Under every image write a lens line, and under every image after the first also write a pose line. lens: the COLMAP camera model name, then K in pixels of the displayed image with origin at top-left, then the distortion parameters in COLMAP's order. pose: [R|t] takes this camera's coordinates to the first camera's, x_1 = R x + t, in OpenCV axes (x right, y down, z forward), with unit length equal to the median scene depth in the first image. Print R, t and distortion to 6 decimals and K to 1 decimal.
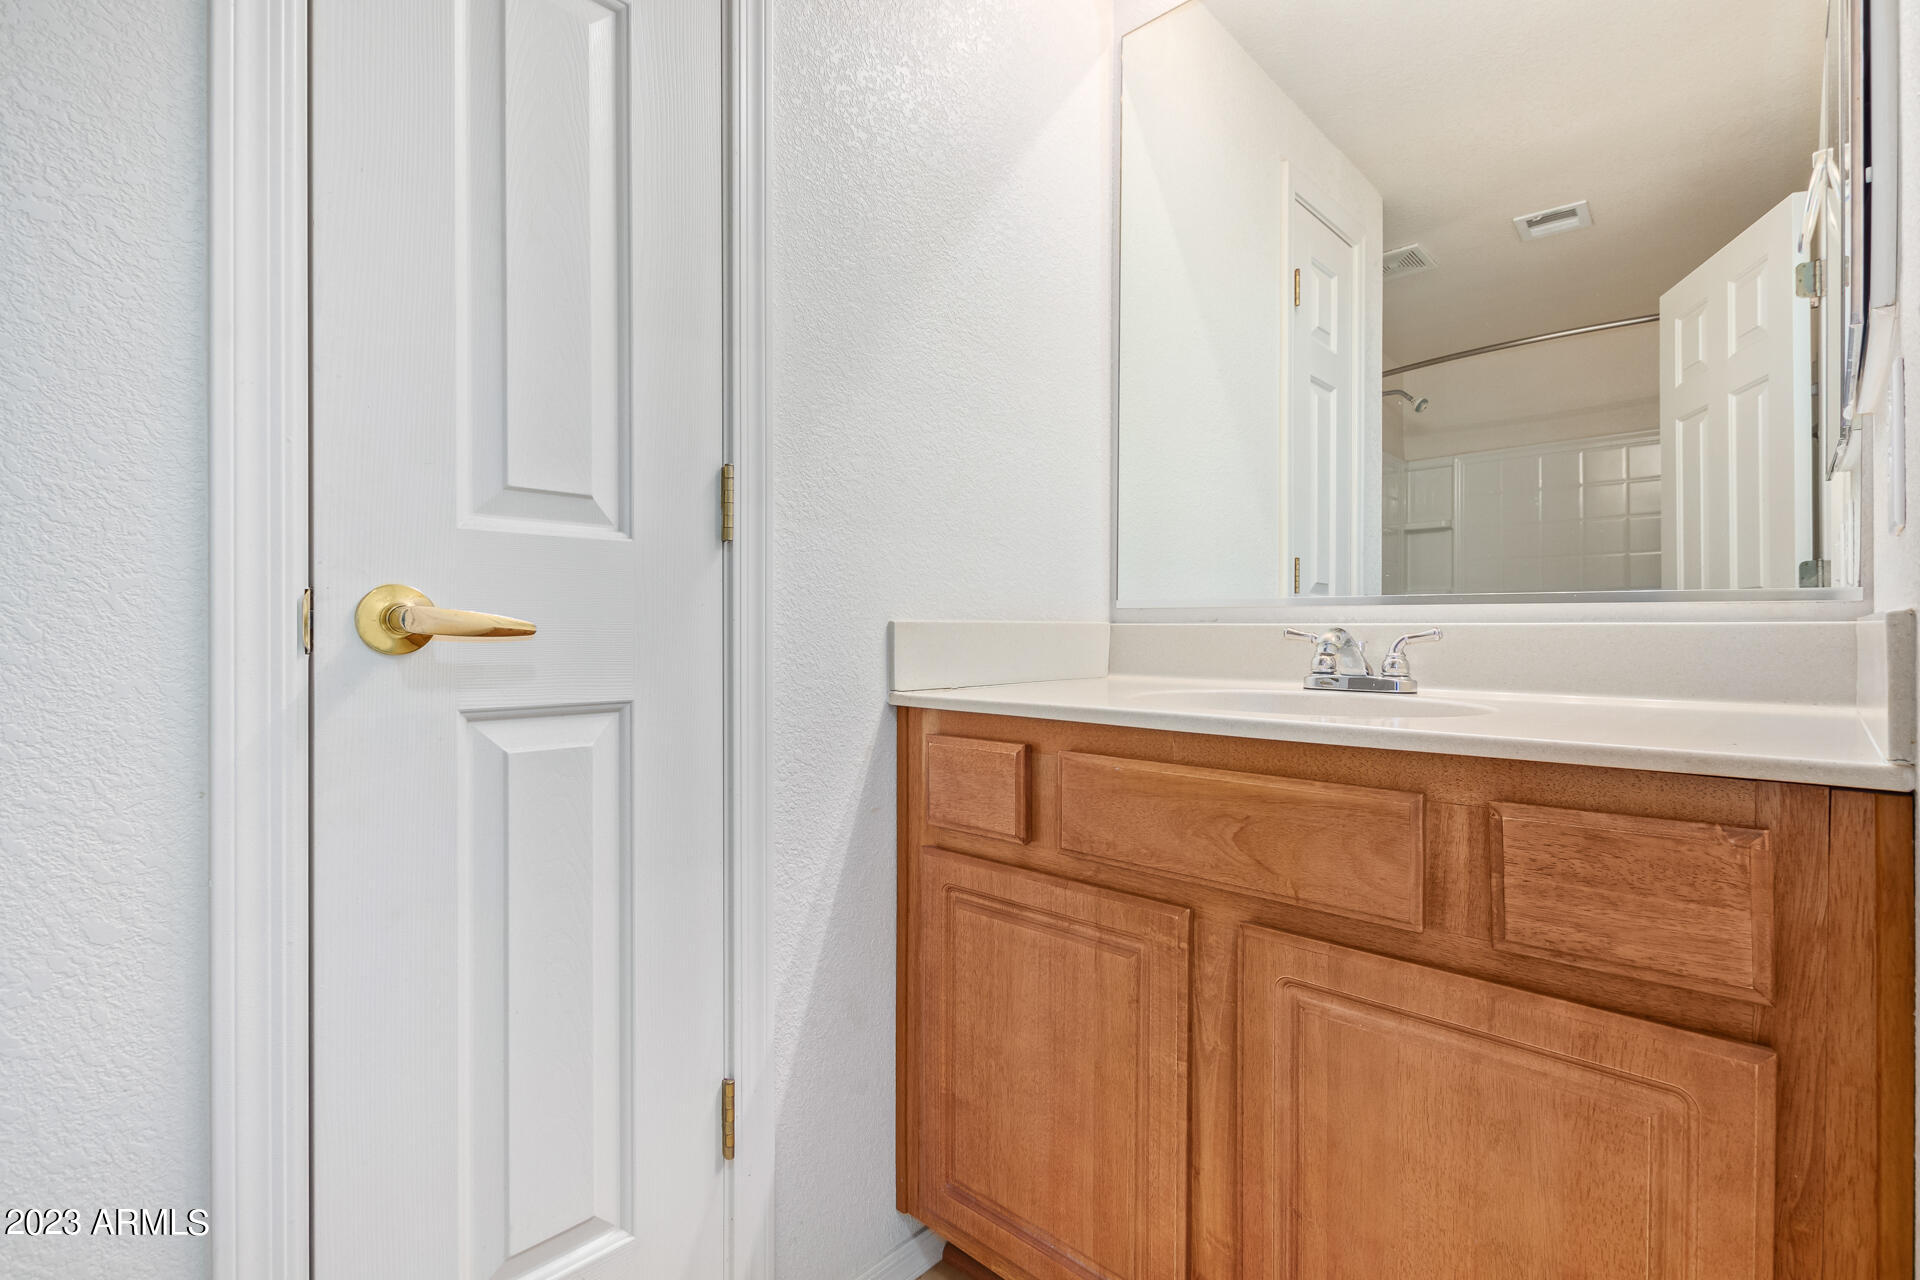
lens RADIAL K [[884.9, 0, 945.6], [0, 884.9, 637.3], [0, 0, 1]] dist [0.003292, 0.000950]
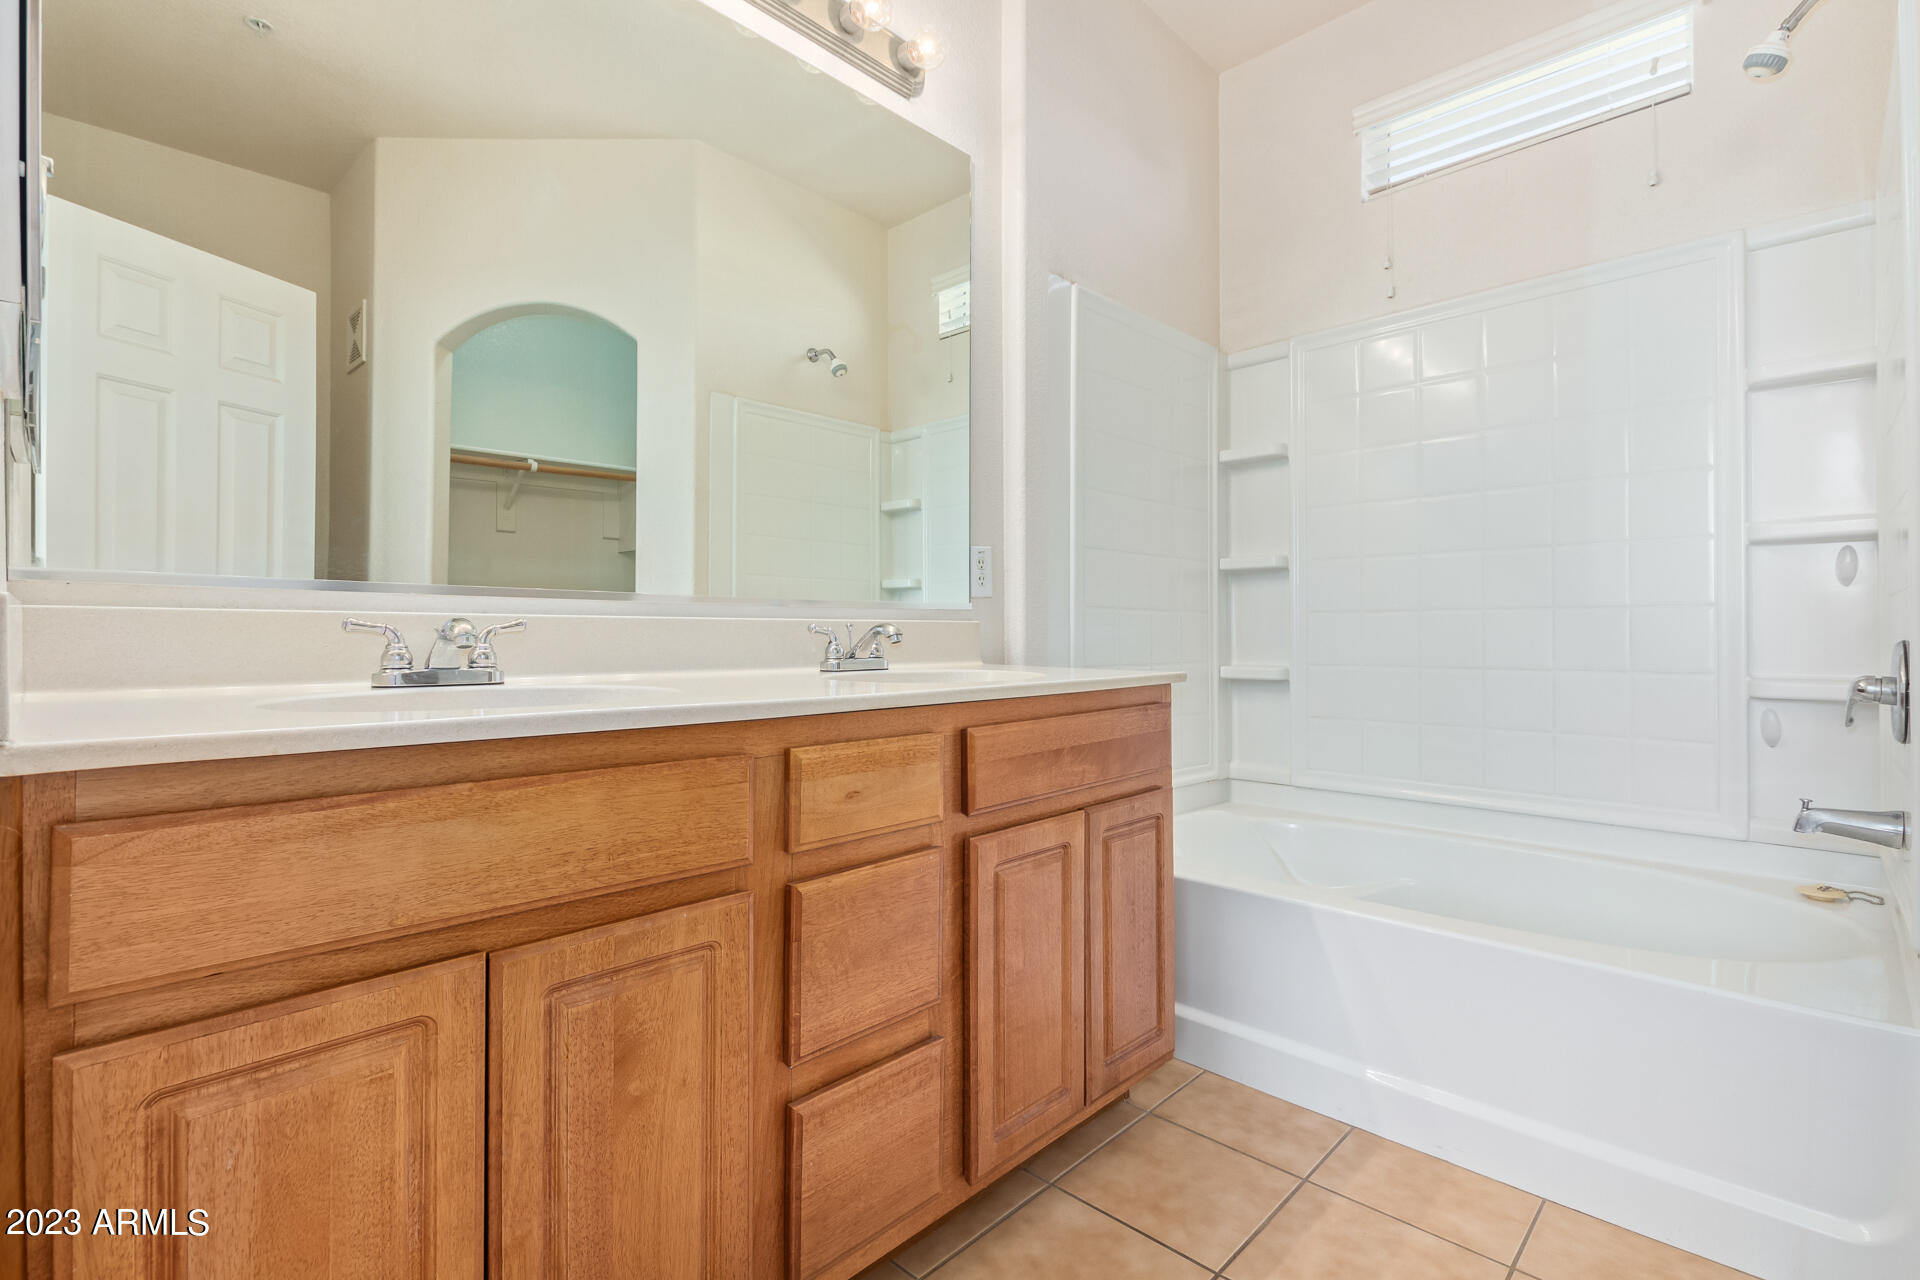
lens RADIAL K [[884.9, 0, 945.5], [0, 884.9, 631.0], [0, 0, 1]] dist [0.003292, 0.000950]
pose [[-0.004001, -0.004815, 0.999980, -0.502858], [-0.002698, 0.999985, 0.004804, -0.002835], [-0.999988, -0.002679, -0.004014, 0.505277]]
